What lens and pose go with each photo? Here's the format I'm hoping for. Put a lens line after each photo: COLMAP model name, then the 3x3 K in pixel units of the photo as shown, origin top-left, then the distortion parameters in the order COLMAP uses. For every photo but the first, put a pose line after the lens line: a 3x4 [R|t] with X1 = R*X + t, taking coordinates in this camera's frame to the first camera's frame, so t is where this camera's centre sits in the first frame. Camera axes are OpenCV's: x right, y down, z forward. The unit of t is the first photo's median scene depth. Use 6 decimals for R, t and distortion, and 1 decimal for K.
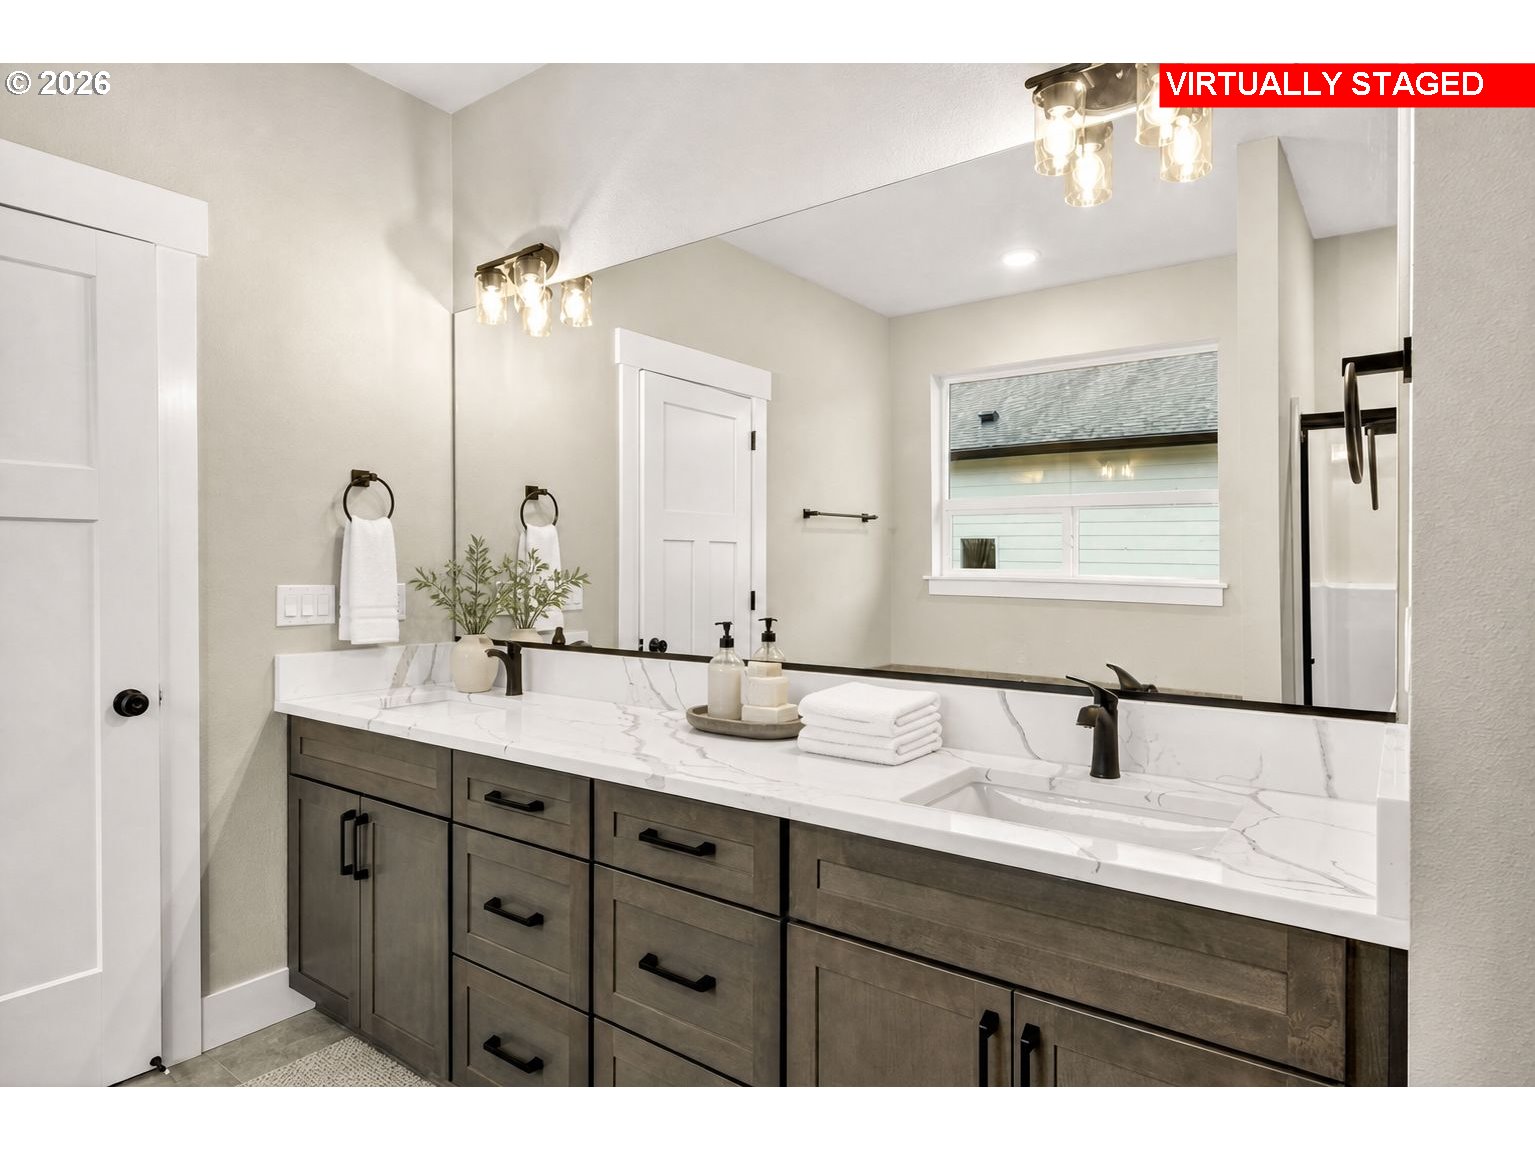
lens RADIAL K [[859.3, 0, 770.6], [0, 859.3, 579.5], [0, 0, 1]] dist [-0.001767, -0.000297]
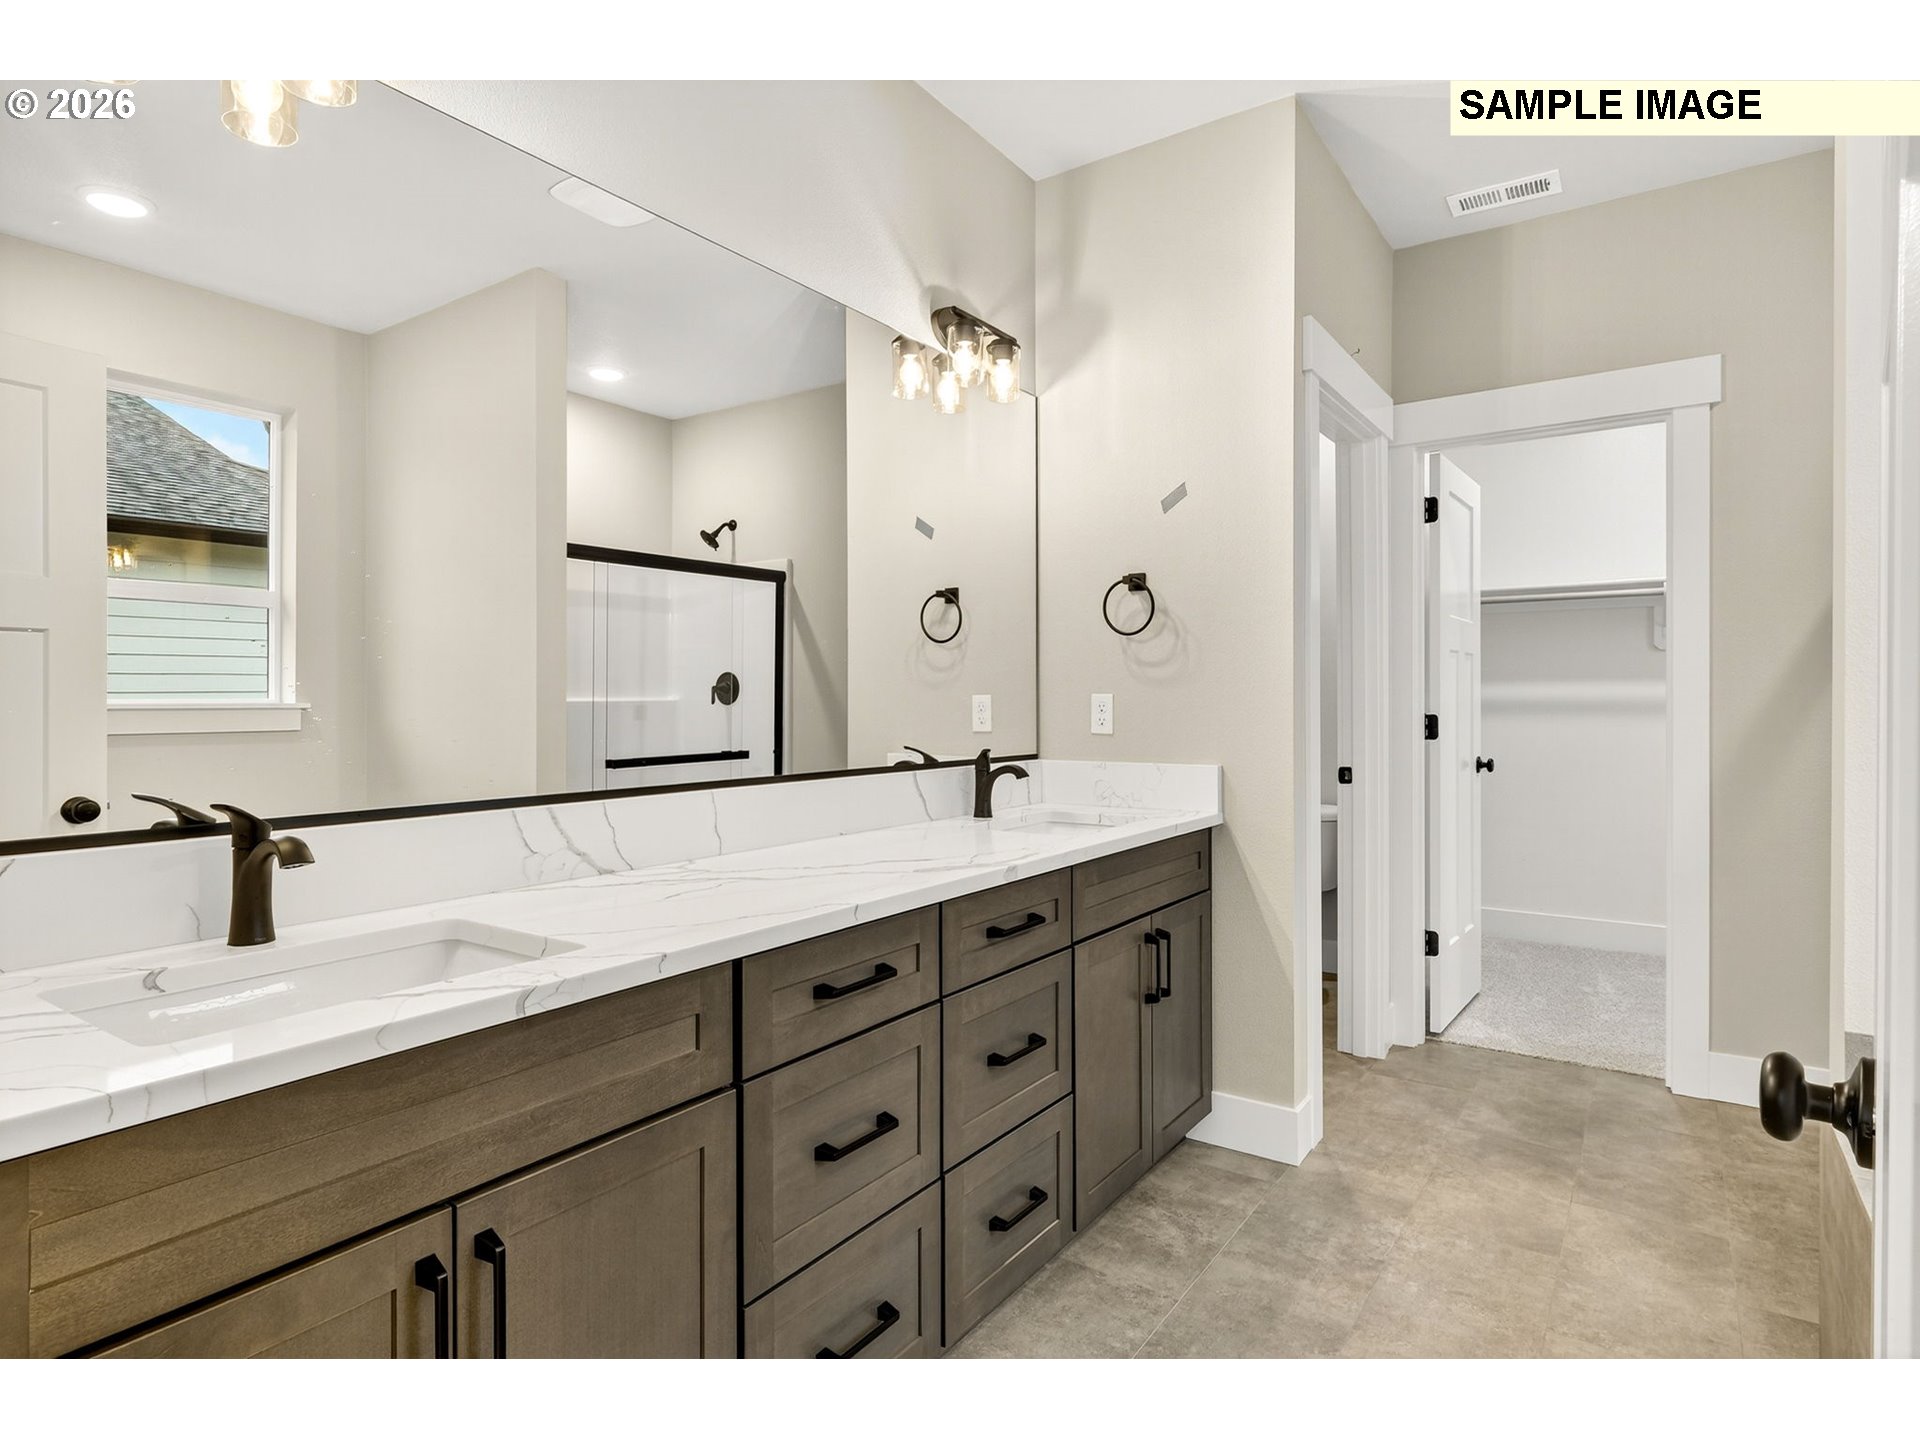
lens RADIAL K [[1043.3, 0, 955.3], [0, 1043.3, 699.2], [0, 0, 1]] dist [0.002936, 0.000322]
pose [[-0.031005, -0.002342, 0.999516, -1.242975], [0.009904, 0.999947, 0.002650, 0.023719], [-0.999470, 0.009981, -0.030980, 1.003540]]
